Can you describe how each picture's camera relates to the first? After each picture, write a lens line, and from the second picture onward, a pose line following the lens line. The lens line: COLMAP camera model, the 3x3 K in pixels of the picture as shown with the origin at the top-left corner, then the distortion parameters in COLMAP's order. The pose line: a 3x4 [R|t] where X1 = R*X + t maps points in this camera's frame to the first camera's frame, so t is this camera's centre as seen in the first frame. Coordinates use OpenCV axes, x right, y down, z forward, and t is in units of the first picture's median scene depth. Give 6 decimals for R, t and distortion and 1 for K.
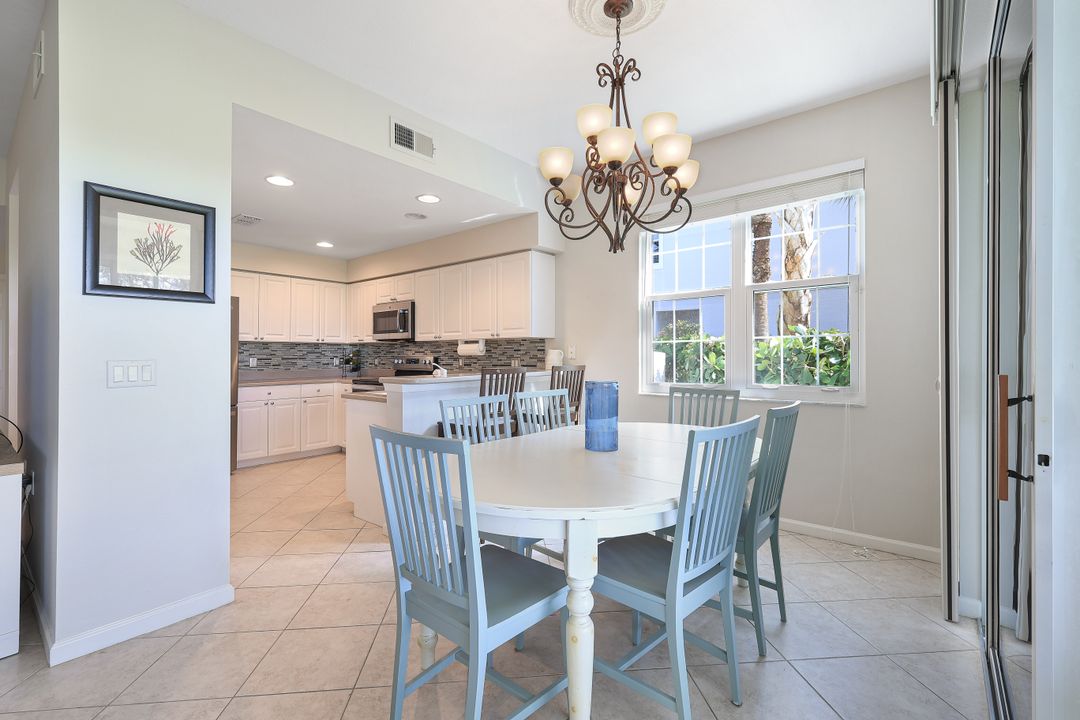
lens RADIAL K [[479.4, 0, 544.1], [0, 479.4, 357.3], [0, 0, 1]] dist [0.003604, 0.000079]
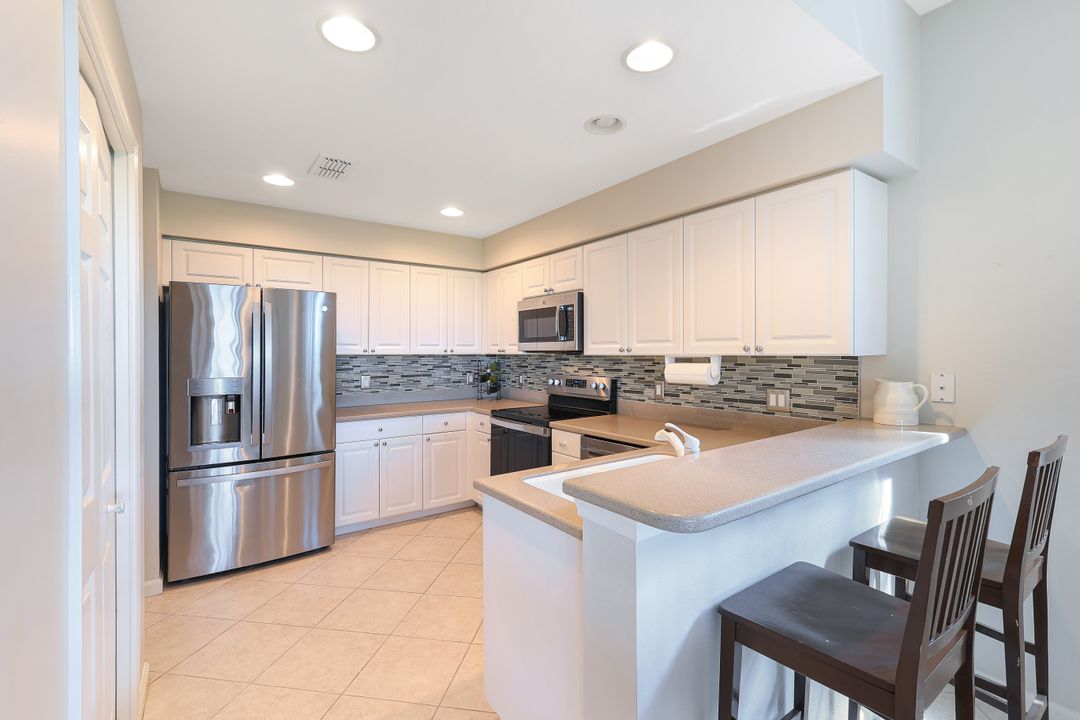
lens RADIAL K [[479.4, 0, 544.1], [0, 479.4, 357.3], [0, 0, 1]] dist [0.003604, 0.000079]
pose [[0.965992, 0.001745, -0.258567, -0.153612], [0.000326, 0.999968, 0.007968, -0.034748], [0.258572, -0.007781, 0.965961, 0.369339]]
